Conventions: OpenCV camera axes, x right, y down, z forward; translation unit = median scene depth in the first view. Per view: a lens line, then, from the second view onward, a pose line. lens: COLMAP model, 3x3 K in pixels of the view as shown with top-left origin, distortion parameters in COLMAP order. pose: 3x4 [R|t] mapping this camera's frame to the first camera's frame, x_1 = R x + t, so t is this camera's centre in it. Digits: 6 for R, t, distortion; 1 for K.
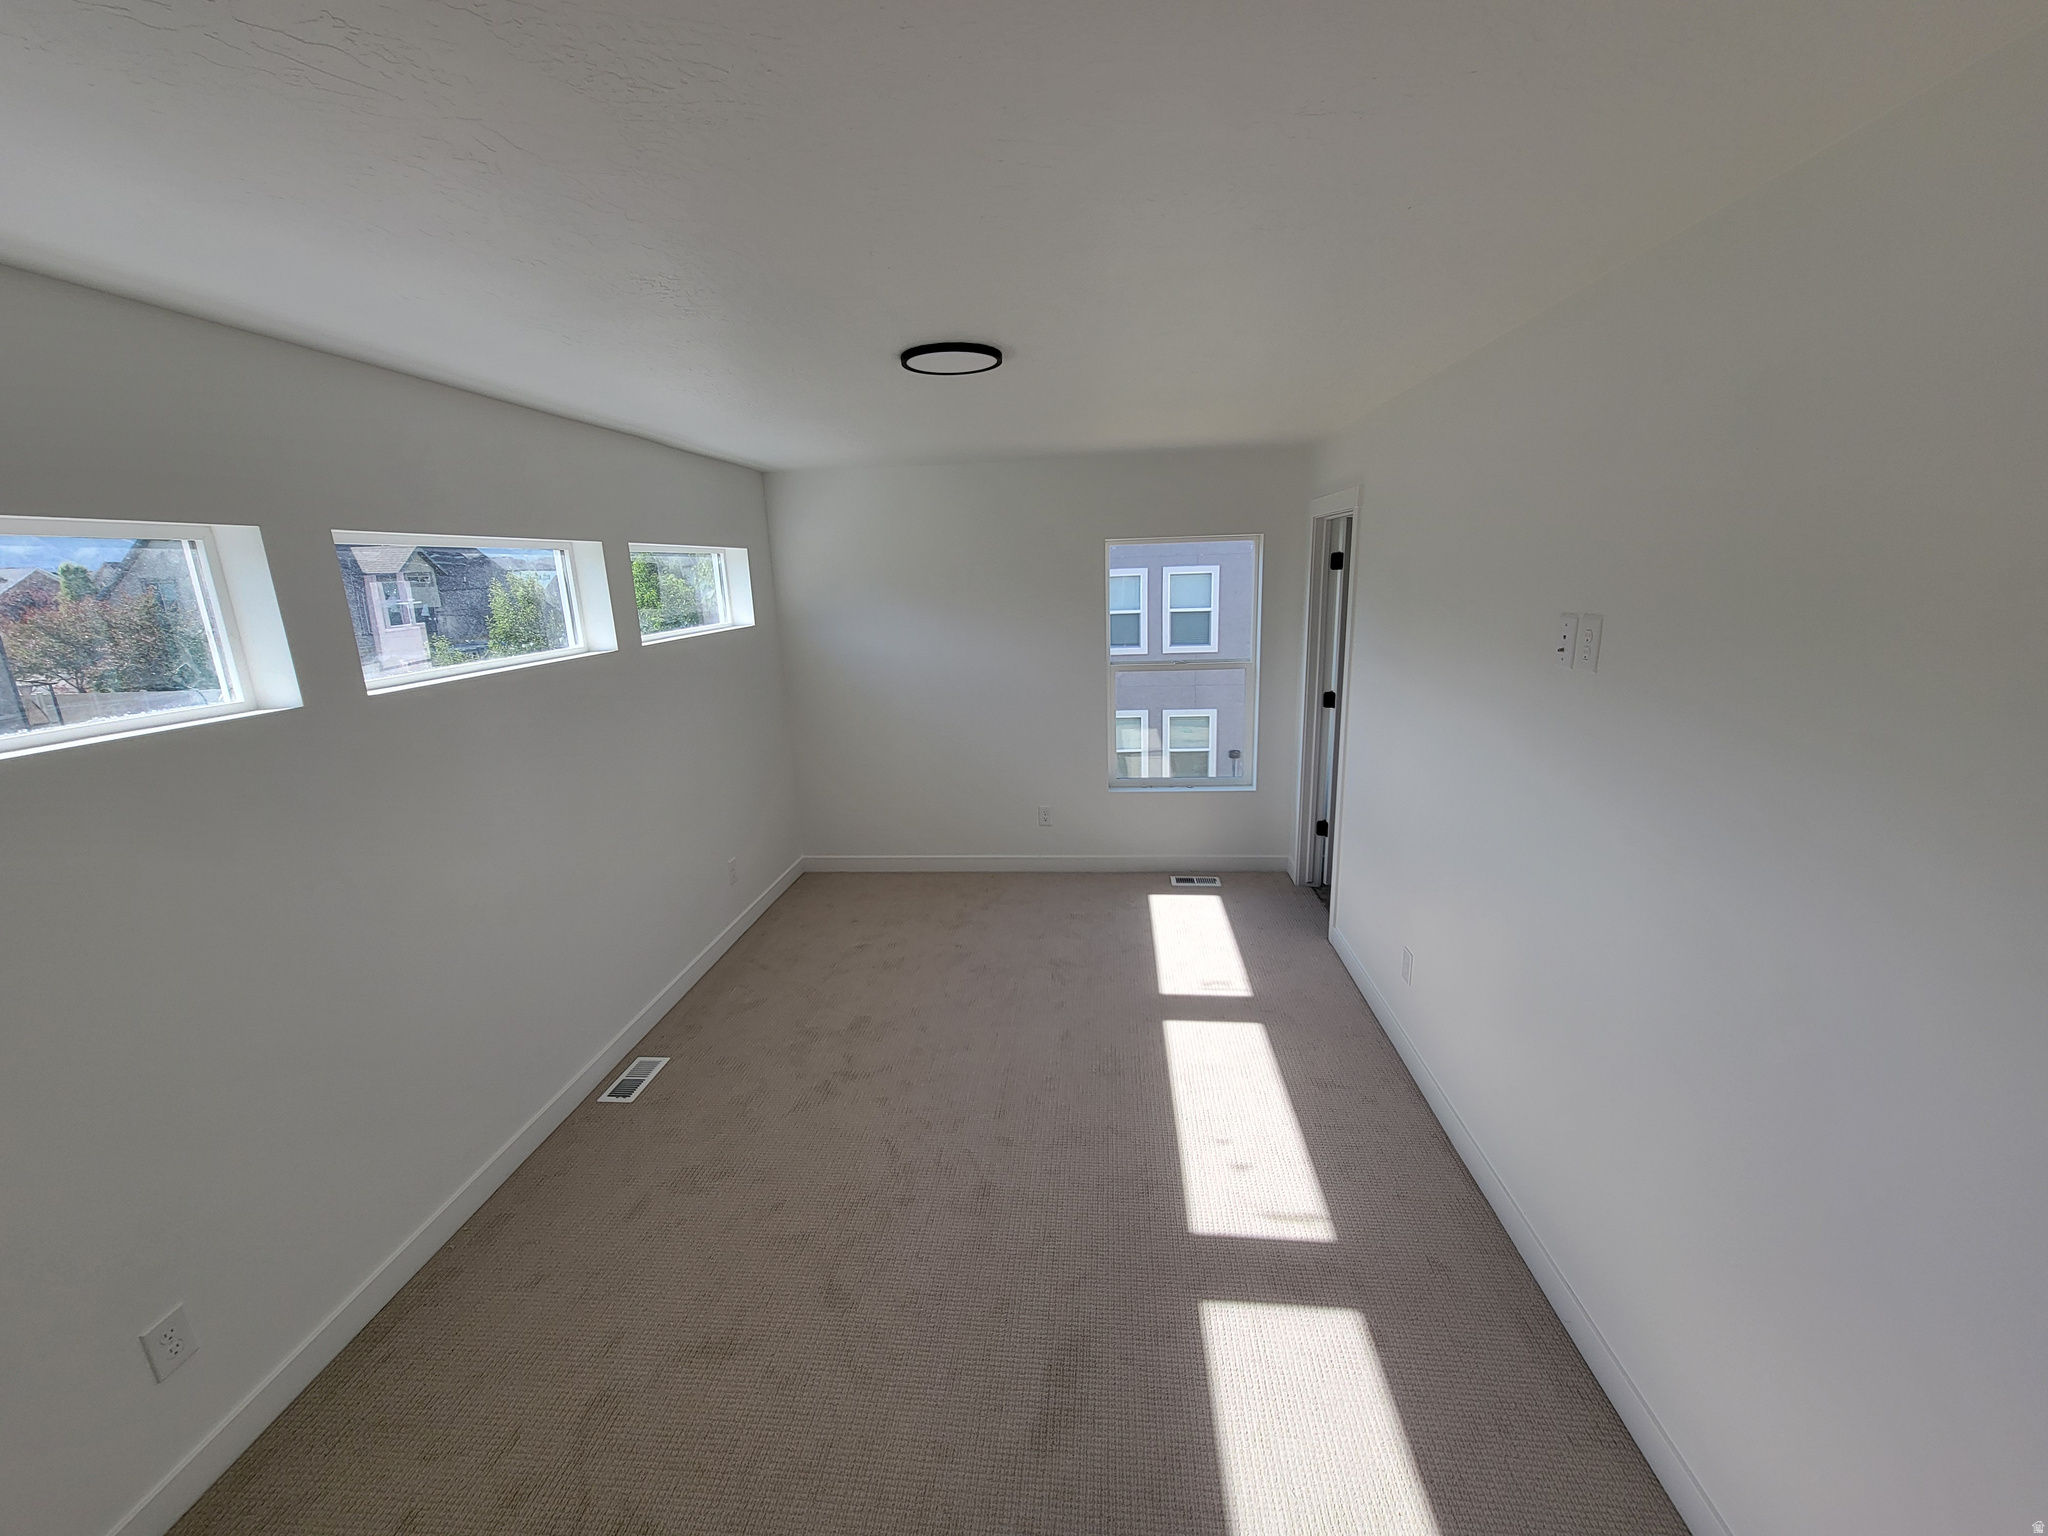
lens RADIAL K [[831.0, 0, 1022.8], [0, 831.0, 774.7], [0, 0, 1]] dist [-0.000702, -0.000033]
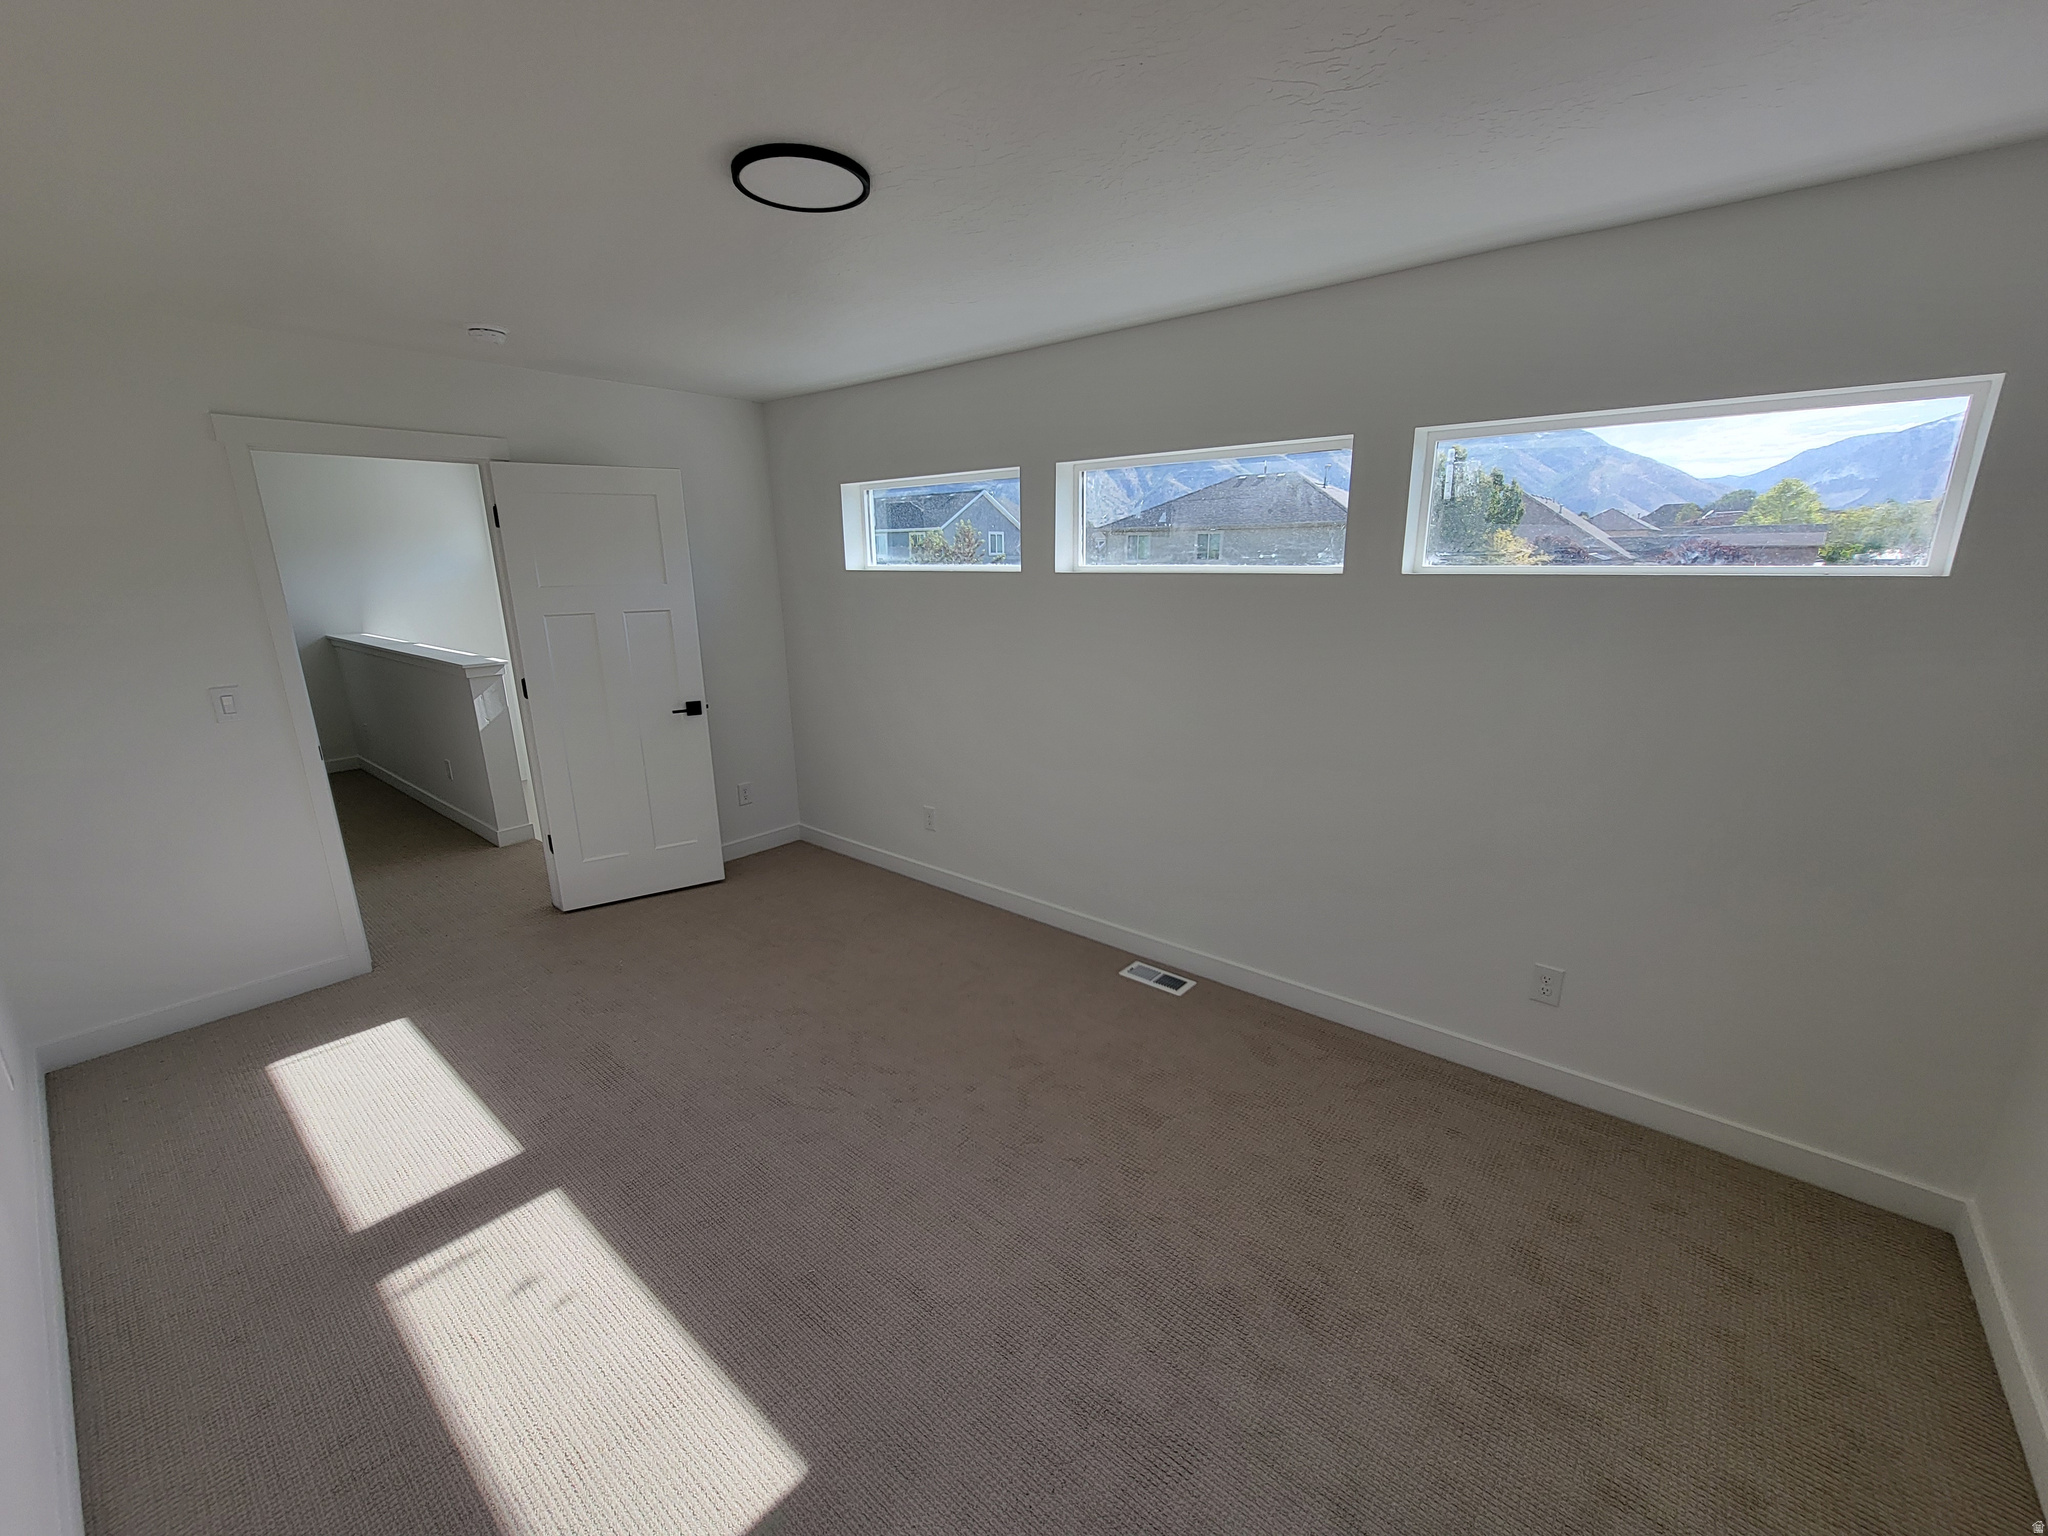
lens RADIAL K [[831.0, 0, 1022.8], [0, 831.0, 774.7], [0, 0, 1]] dist [-0.000702, -0.000033]
pose [[-0.565291, 0.251838, -0.785509, 0.526380], [-0.171374, 0.895625, 0.410471, -0.357807], [0.806893, 0.366651, -0.463131, 1.688170]]
